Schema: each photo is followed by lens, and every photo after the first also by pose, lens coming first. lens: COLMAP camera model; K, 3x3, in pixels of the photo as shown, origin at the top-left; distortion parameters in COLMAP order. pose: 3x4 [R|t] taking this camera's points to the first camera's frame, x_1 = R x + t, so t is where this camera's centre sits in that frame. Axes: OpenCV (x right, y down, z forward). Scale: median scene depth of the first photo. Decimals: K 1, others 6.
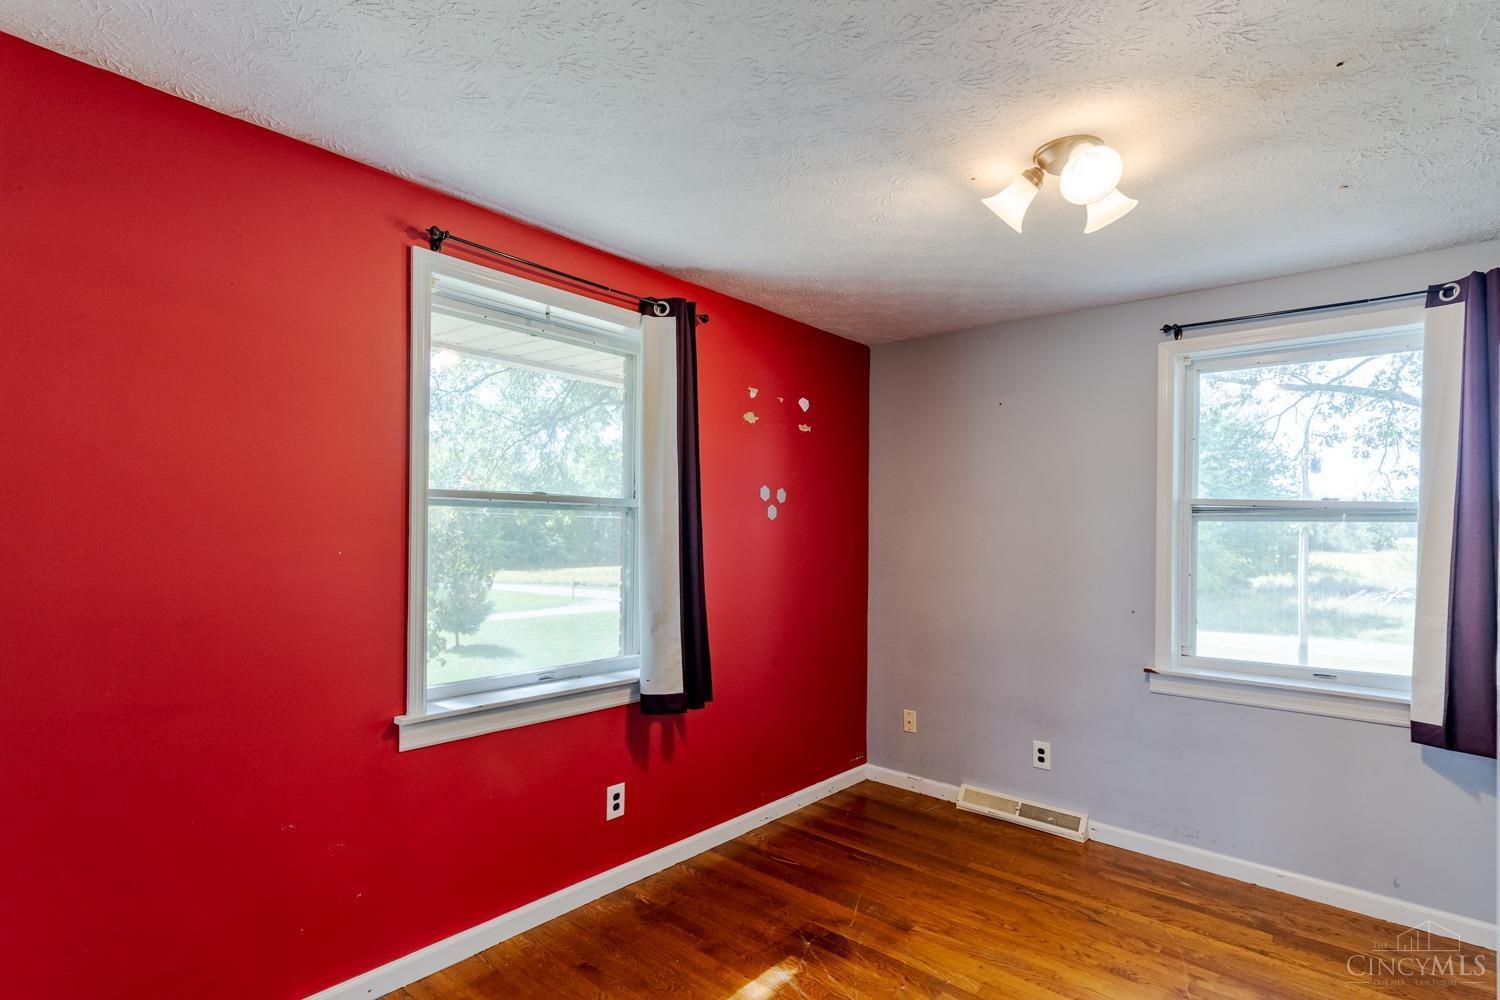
lens RADIAL K [[747.3, 0, 738.3], [0, 747.3, 504.8], [0, 0, 1]] dist [0.003864, 0.001163]
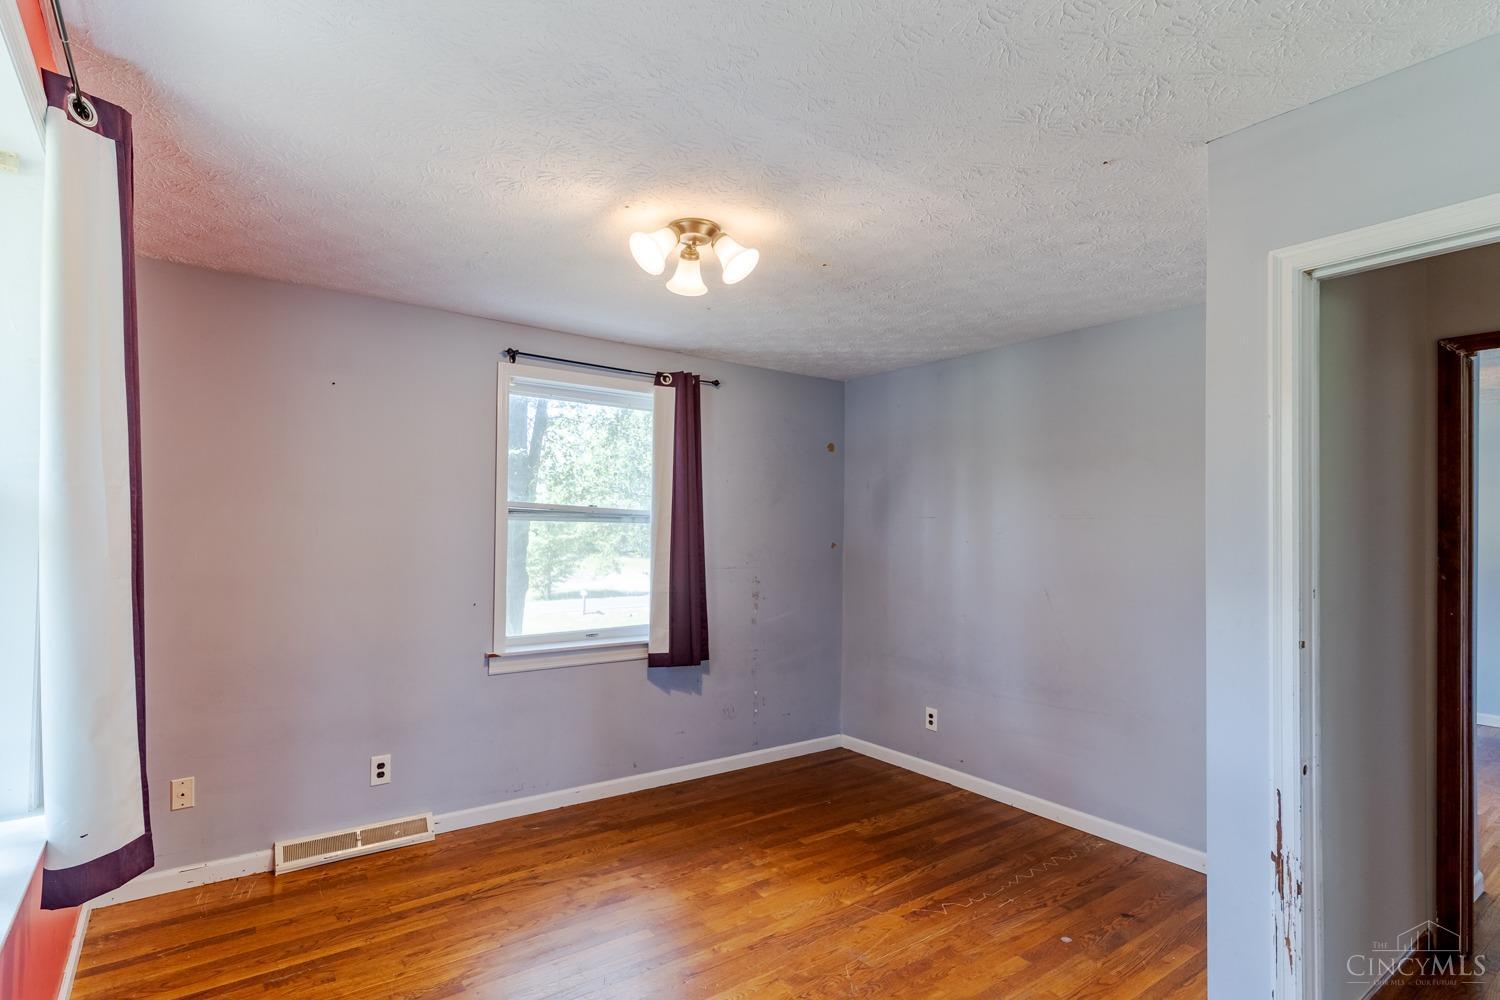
lens RADIAL K [[747.3, 0, 738.3], [0, 747.3, 504.8], [0, 0, 1]] dist [0.003864, 0.001163]
pose [[0.217154, 0.027420, 0.975752, -0.500111], [-0.040372, 0.999002, -0.019089, 0.005597], [-0.975302, -0.035247, 0.218044, 0.450233]]
